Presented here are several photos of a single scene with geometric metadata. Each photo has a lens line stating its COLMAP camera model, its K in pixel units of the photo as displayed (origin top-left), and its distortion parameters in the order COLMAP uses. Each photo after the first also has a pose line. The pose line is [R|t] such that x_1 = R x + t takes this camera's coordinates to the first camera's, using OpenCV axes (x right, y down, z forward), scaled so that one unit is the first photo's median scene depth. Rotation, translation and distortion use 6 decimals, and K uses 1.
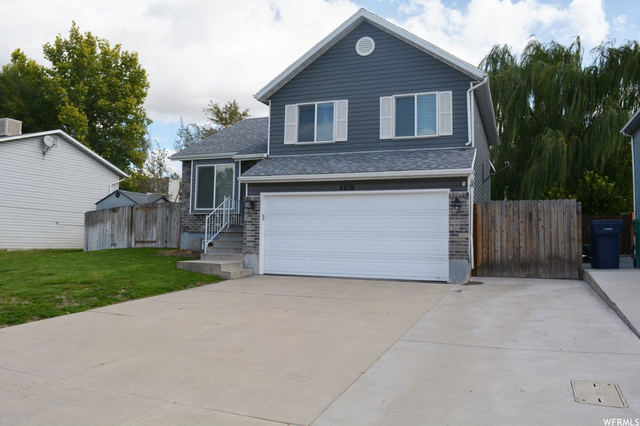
lens RADIAL K [[504.9, 0, 320.0], [0, 504.9, 213.0], [0, 0, 1]] dist [-0.075164, 0.010527]
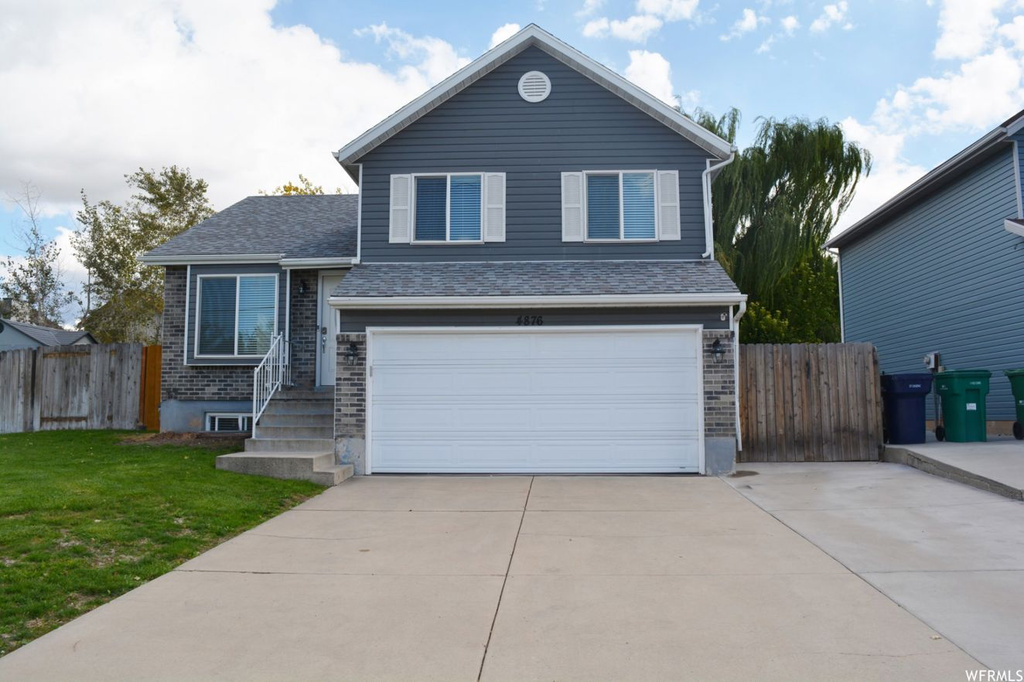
lens RADIAL K [[790.8, 0, 512.0], [0, 790.8, 341.0], [0, 0, 1]] dist [-0.070915, 0.002937]
pose [[0.946373, 0.009032, 0.322950, -0.245472], [0.000803, 0.999540, -0.030308, 0.001768], [-0.323075, 0.028942, 0.945931, 0.126030]]
